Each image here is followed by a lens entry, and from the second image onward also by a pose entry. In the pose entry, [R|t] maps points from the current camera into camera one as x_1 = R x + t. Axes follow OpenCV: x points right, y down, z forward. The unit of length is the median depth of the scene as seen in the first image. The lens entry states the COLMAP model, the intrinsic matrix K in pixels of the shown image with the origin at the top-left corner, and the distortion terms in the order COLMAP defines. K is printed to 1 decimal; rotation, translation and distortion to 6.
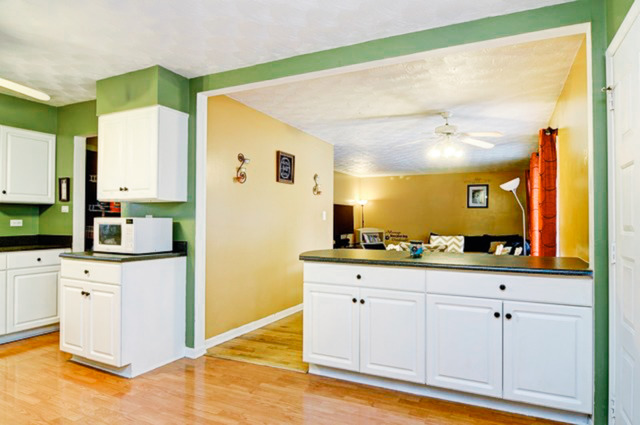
lens RADIAL K [[376.2, 0, 322.8], [0, 376.2, 216.0], [0, 0, 1]] dist [0.000542, -0.000662]
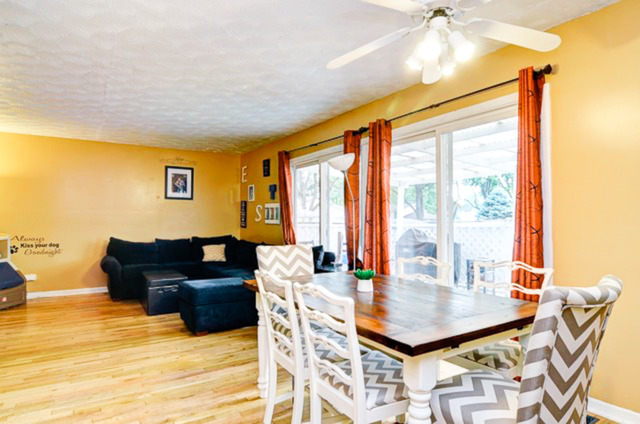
lens RADIAL K [[376.2, 0, 322.2], [0, 376.2, 214.7], [0, 0, 1]] dist [0.000542, -0.000662]
pose [[0.523644, 0.007995, 0.851900, -0.052455], [-0.010250, 0.999943, -0.003083, 0.006710], [-0.851876, -0.007118, 0.523695, 0.396545]]
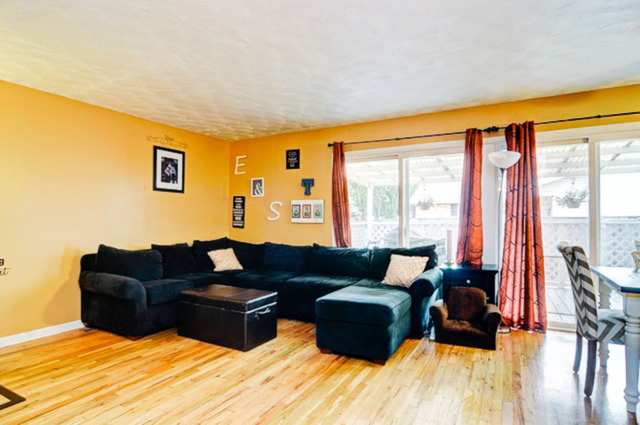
lens RADIAL K [[347.9, 0, 319.4], [0, 347.9, 215.4], [0, 0, 1]] dist [-0.014518, -0.001734]
pose [[0.044978, 0.005670, 0.998972, -0.074185], [-0.009963, 0.999937, -0.005227, 0.012565], [-0.998938, -0.009718, 0.045031, 0.761911]]
